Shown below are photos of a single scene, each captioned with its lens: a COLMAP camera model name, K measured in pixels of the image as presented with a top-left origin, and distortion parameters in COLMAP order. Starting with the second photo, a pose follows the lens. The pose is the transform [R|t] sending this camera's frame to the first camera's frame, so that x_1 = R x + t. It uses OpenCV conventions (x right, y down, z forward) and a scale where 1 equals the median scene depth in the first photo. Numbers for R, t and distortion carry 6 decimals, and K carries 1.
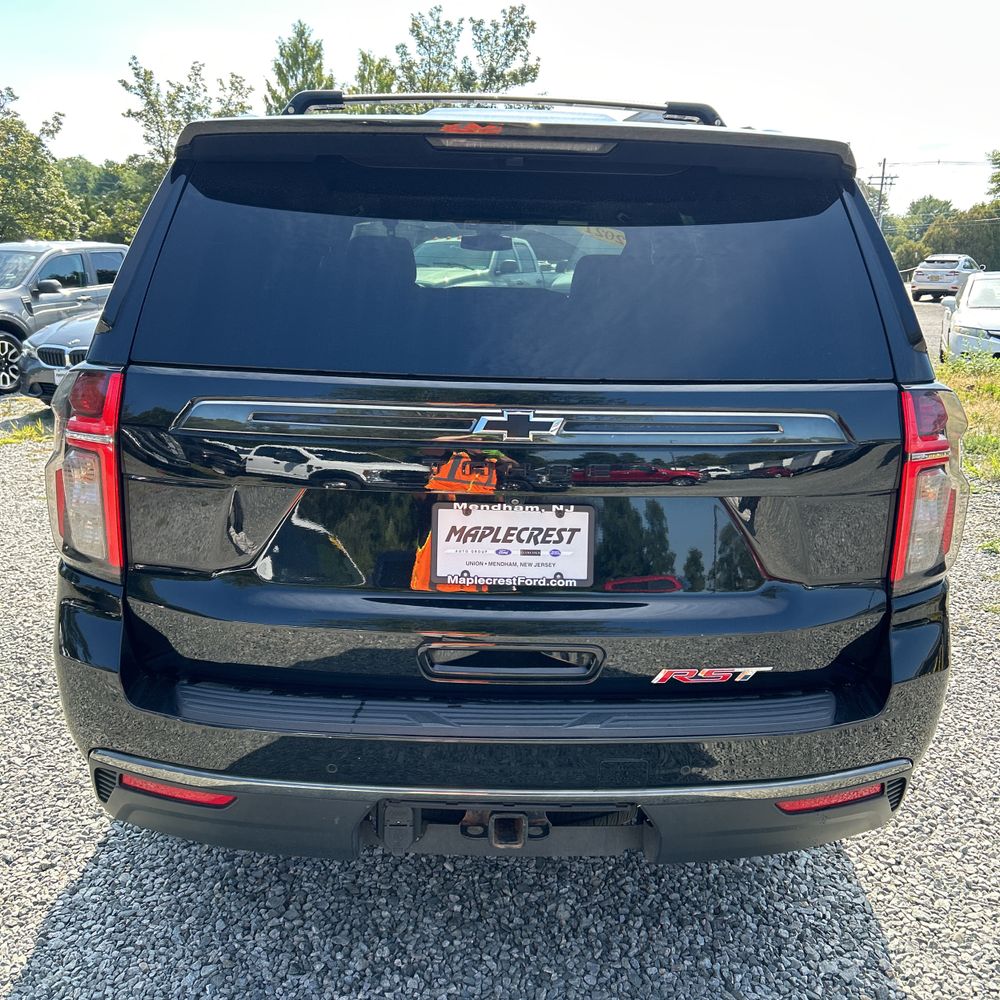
lens RADIAL K [[1033.1, 0, 473.4], [0, 1033.1, 502.2], [0, 0, 1]] dist [0.029424, -0.018954]
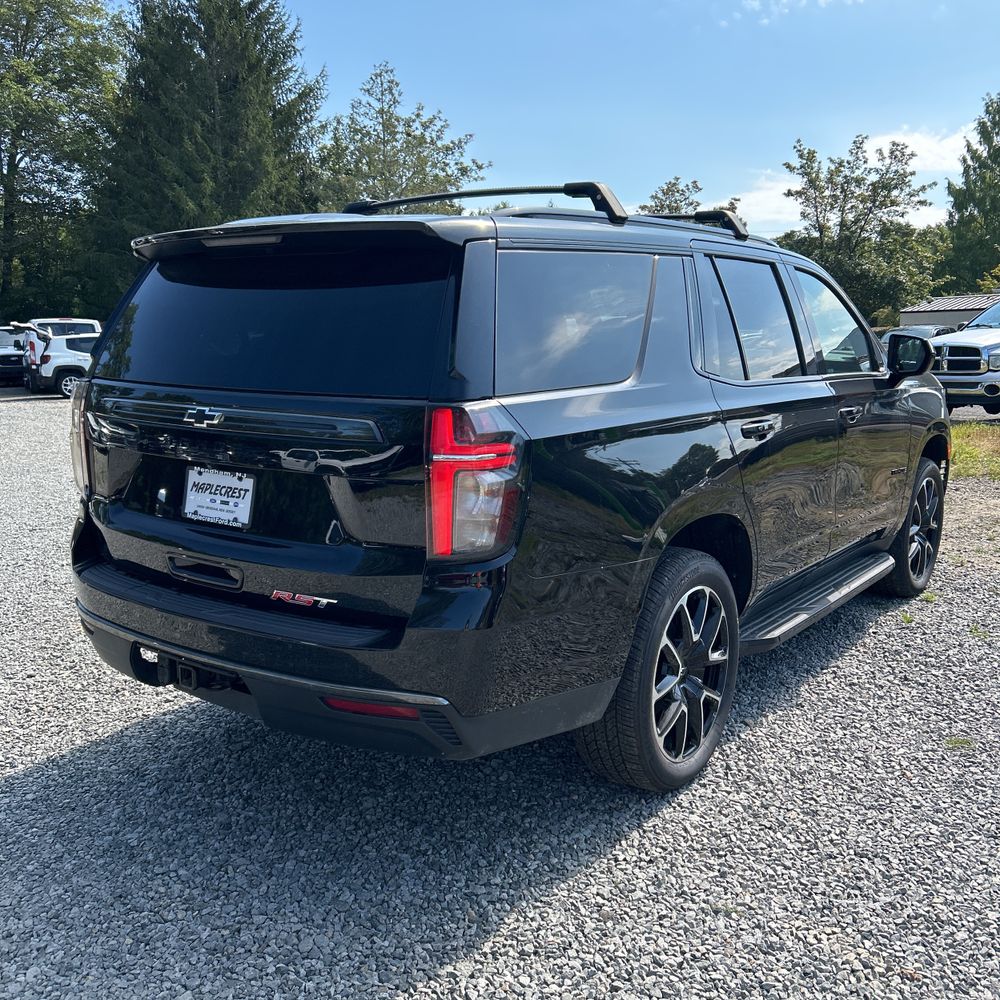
lens RADIAL K [[1033.1, 0, 473.4], [0, 1033.1, 502.2], [0, 0, 1]] dist [0.029424, -0.018954]
pose [[0.792791, 0.079795, -0.604248, 0.980601], [-0.119695, 0.992471, -0.025981, 0.033931], [0.597625, 0.092923, 0.796373, 0.001460]]
